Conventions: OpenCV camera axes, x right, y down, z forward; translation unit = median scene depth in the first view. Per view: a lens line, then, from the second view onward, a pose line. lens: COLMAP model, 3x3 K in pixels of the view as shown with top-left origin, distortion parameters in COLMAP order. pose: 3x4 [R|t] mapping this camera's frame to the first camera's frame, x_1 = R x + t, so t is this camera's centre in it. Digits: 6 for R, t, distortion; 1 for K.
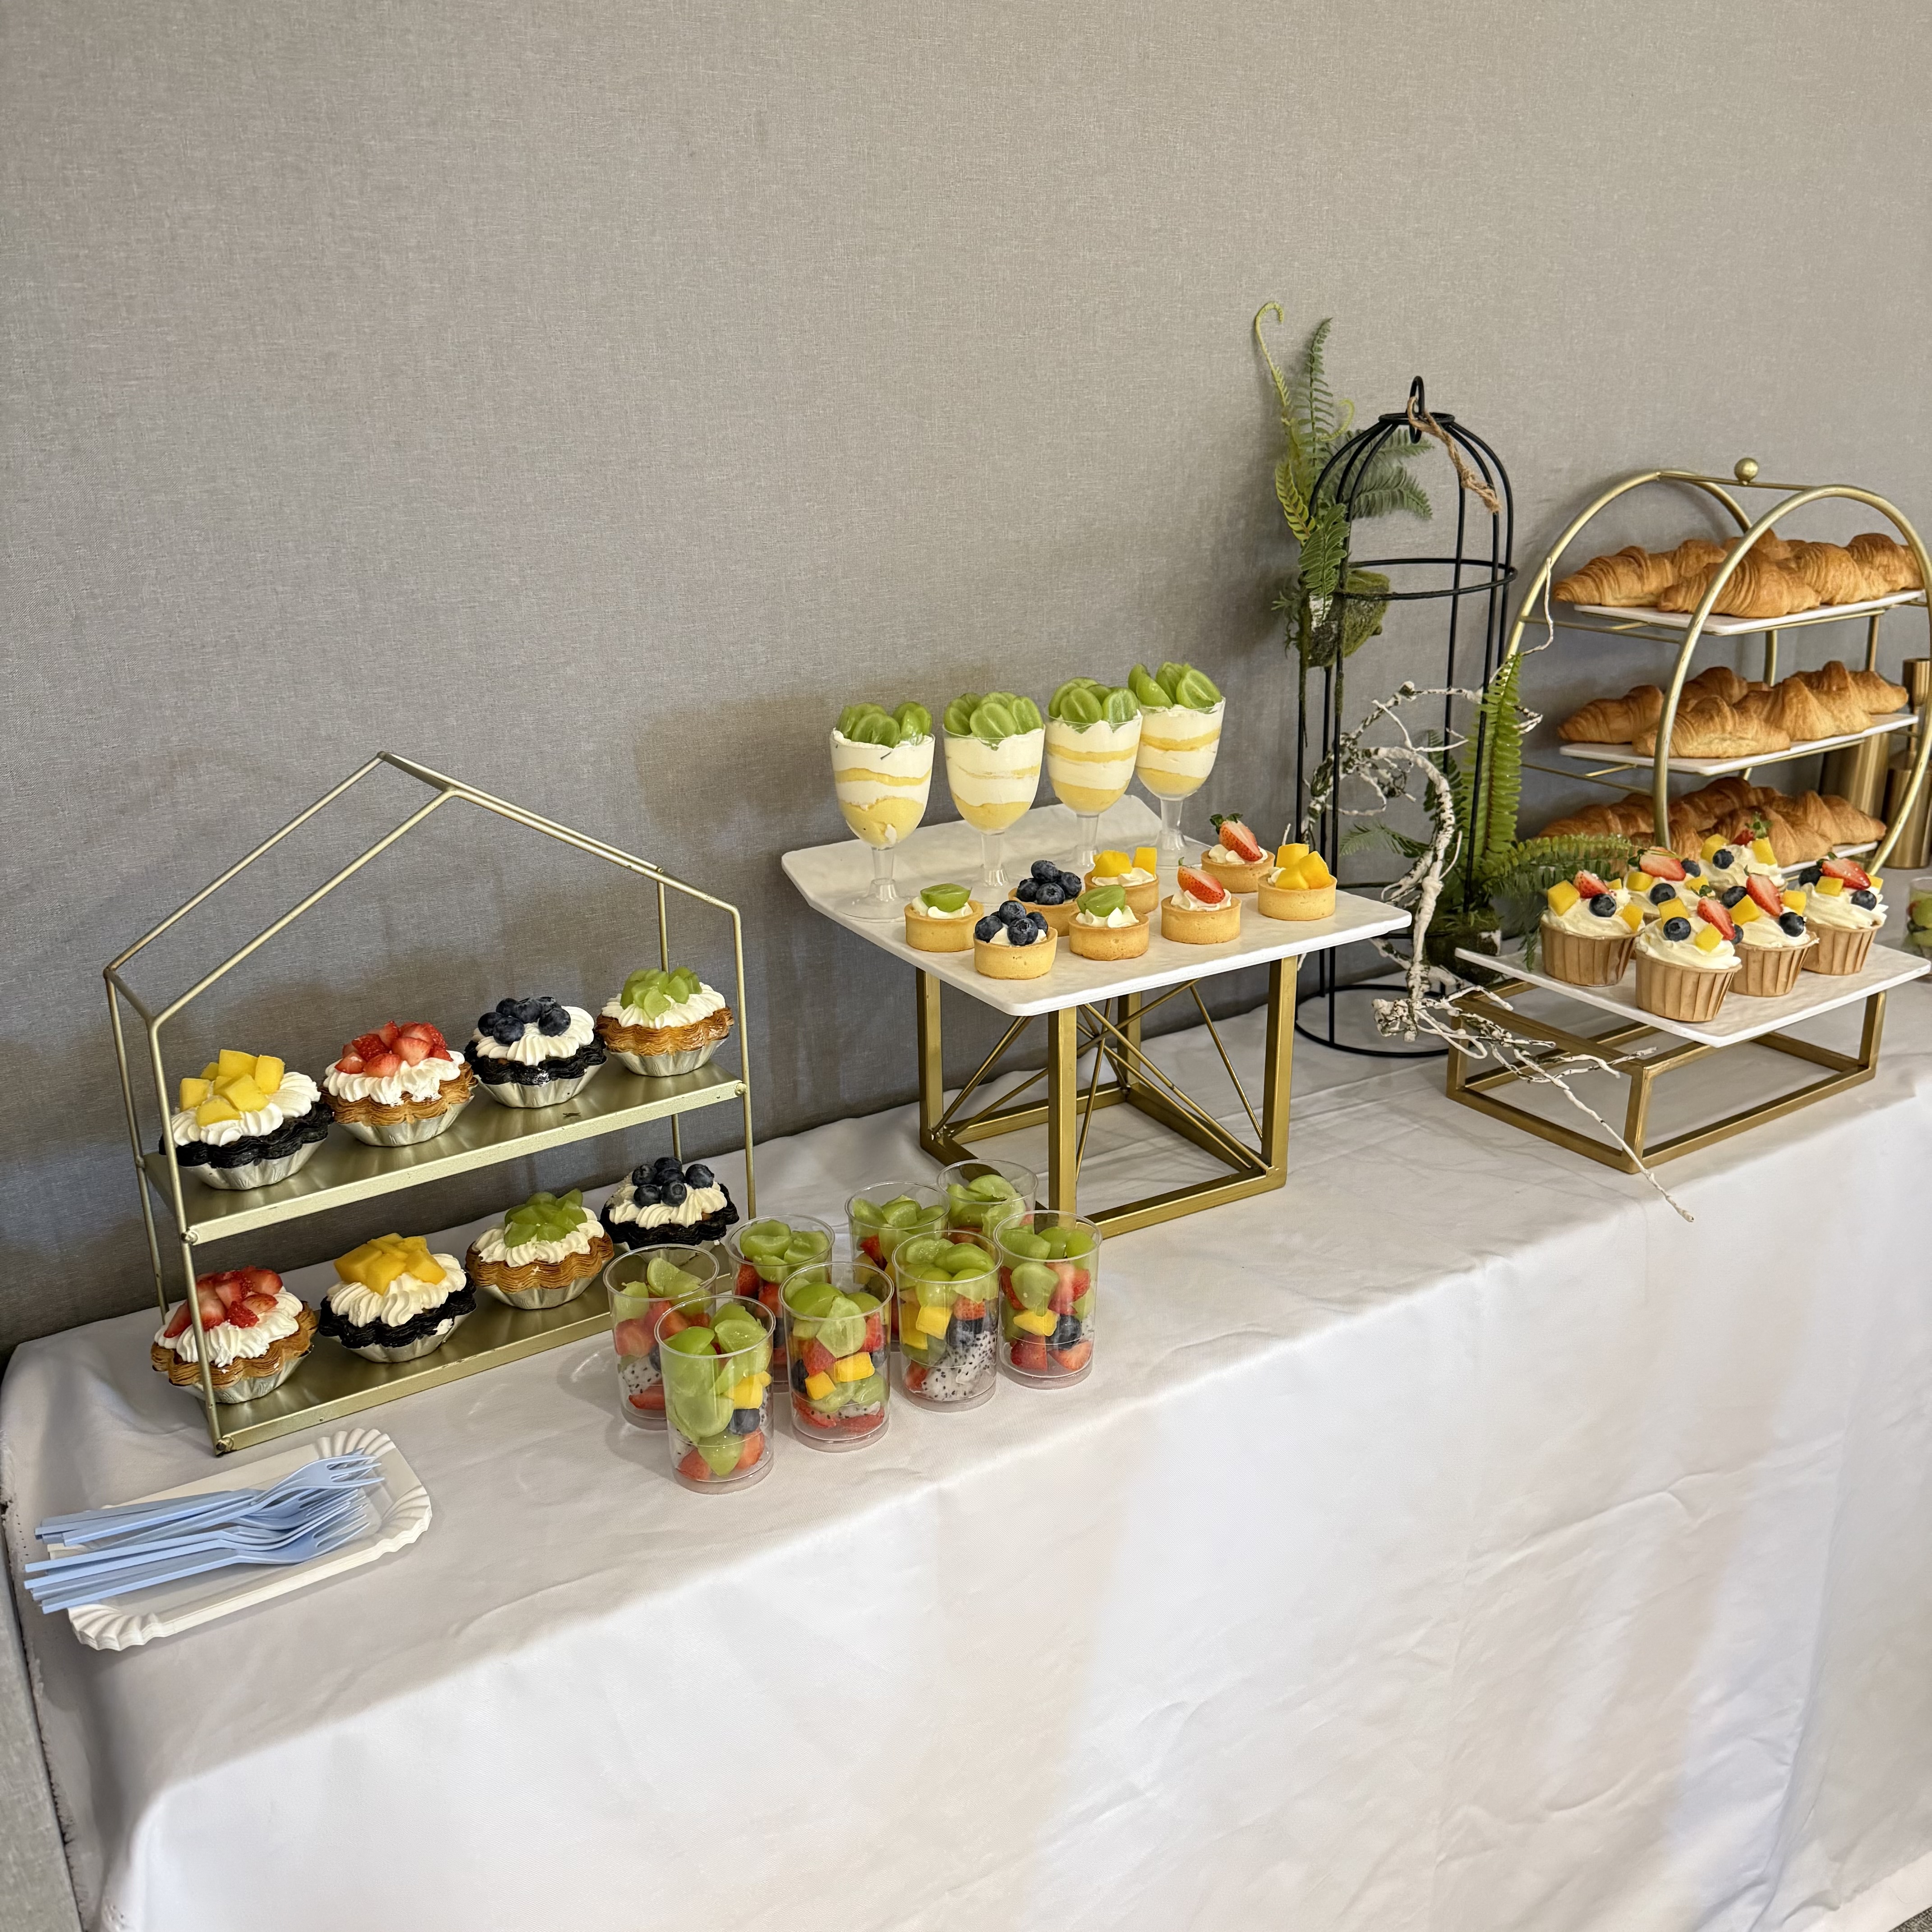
lens RADIAL K [[1800.5, 0, 955.1], [0, 1800.5, 982.8], [0, 0, 1]] dist [0.181111, -0.391568]
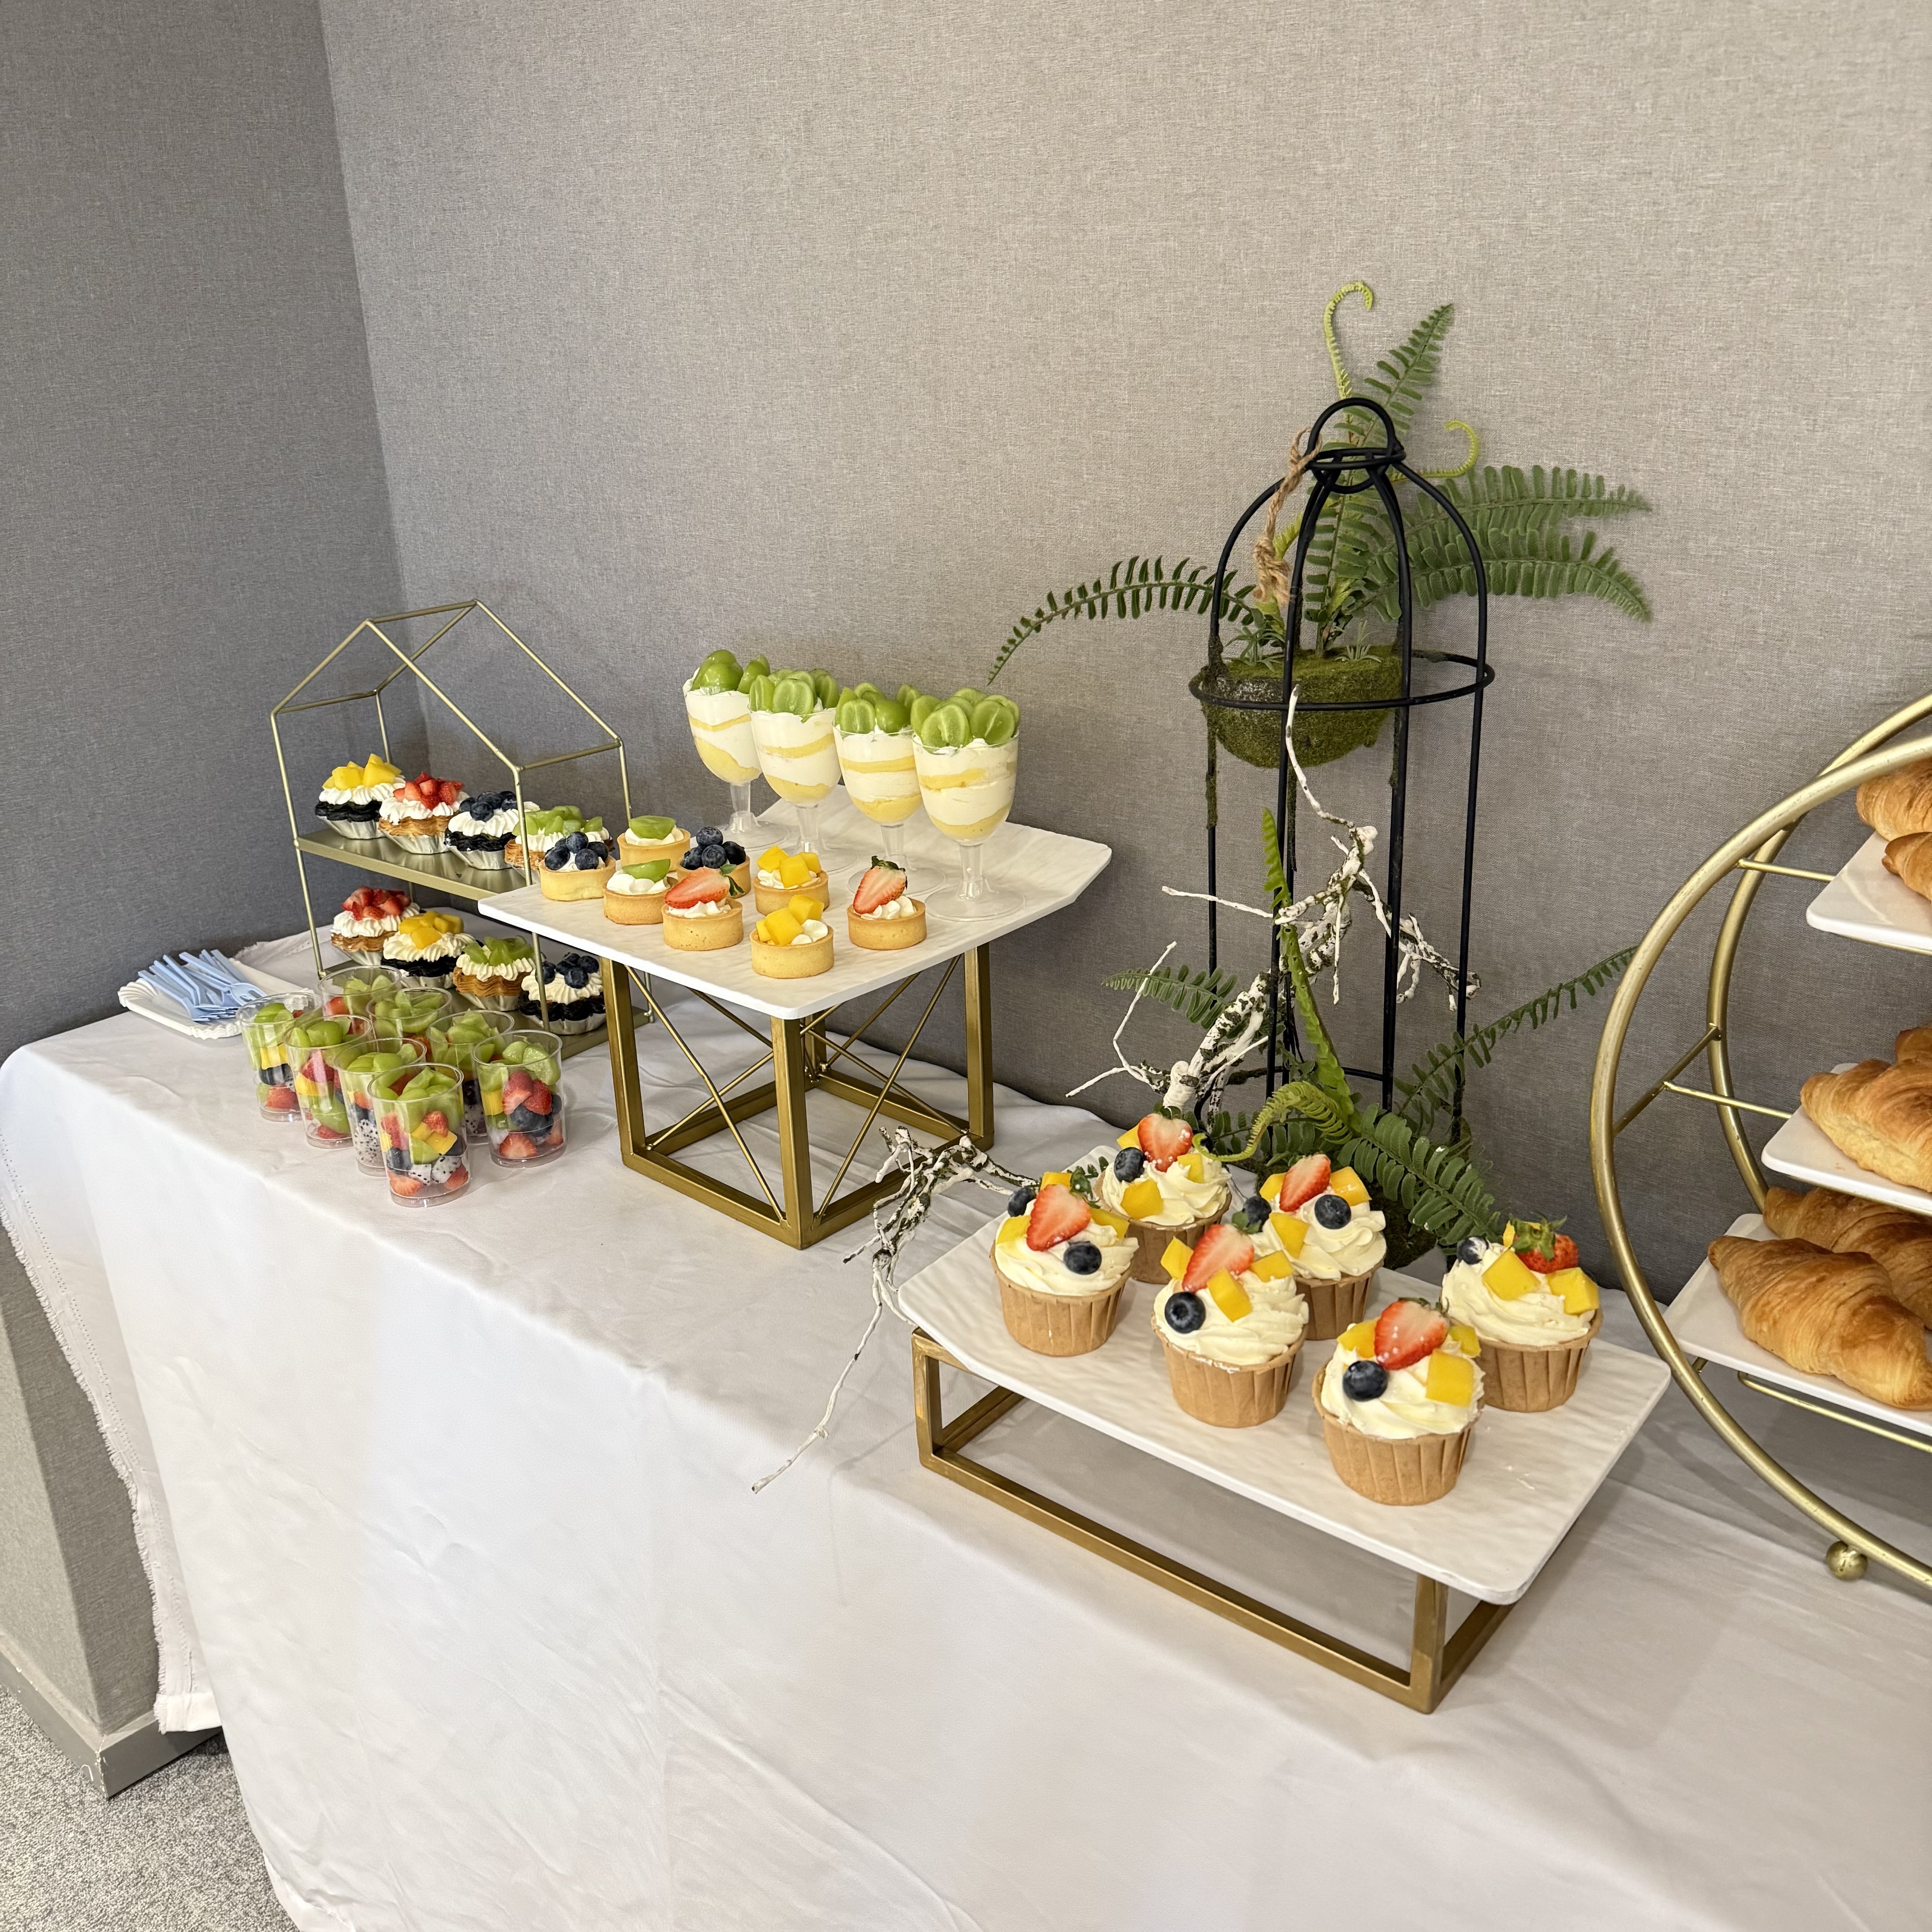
lens RADIAL K [[1794.6, 0, 966.0], [0, 1794.6, 966.0], [0, 0, 1]] dist [0.180754, -0.393054]
pose [[0.295823, 0.355801, -0.886507, 1.007261], [-0.300046, 0.915684, 0.267387, -0.306193], [0.906896, 0.186894, 0.377637, 0.718807]]
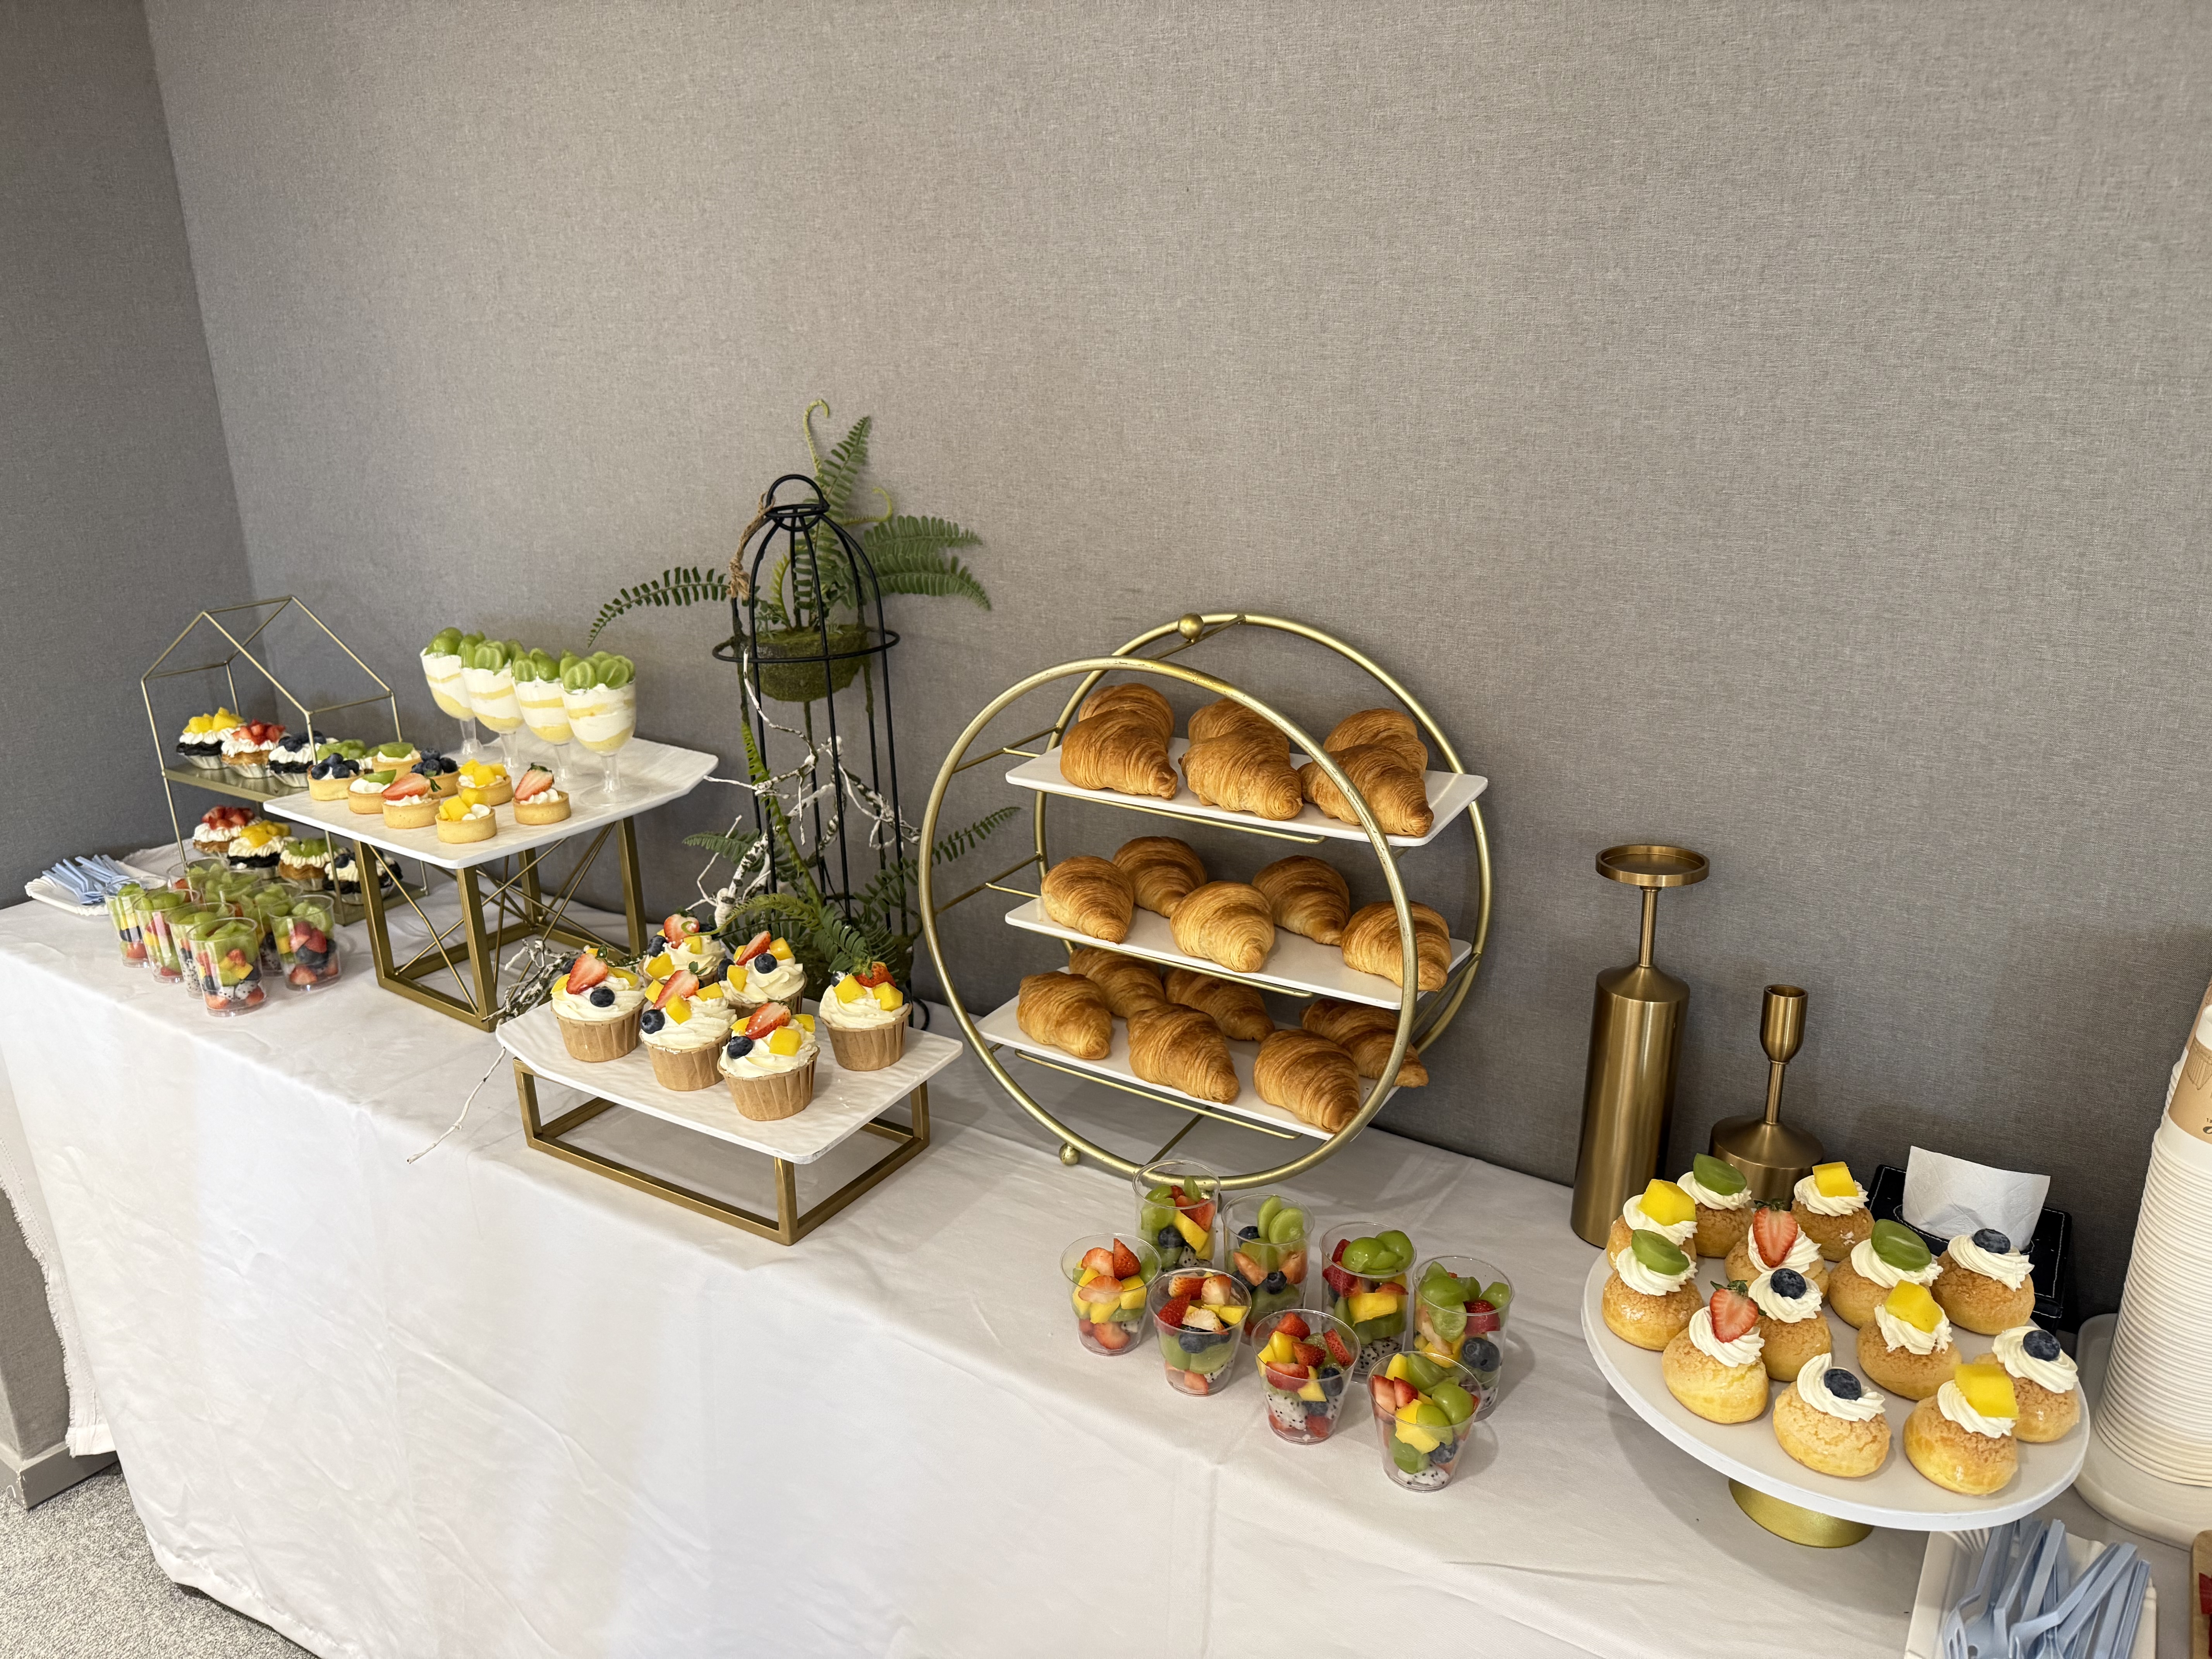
lens RADIAL K [[1550.2, 0, 1106.4], [0, 1550.2, 835.9], [0, 0, 1]] dist [0.087454, -0.133960]
pose [[0.412208, 0.310482, -0.856554, 1.385361], [-0.302655, 0.933418, 0.192694, -0.410122], [0.859351, 0.179811, 0.478731, 0.827913]]
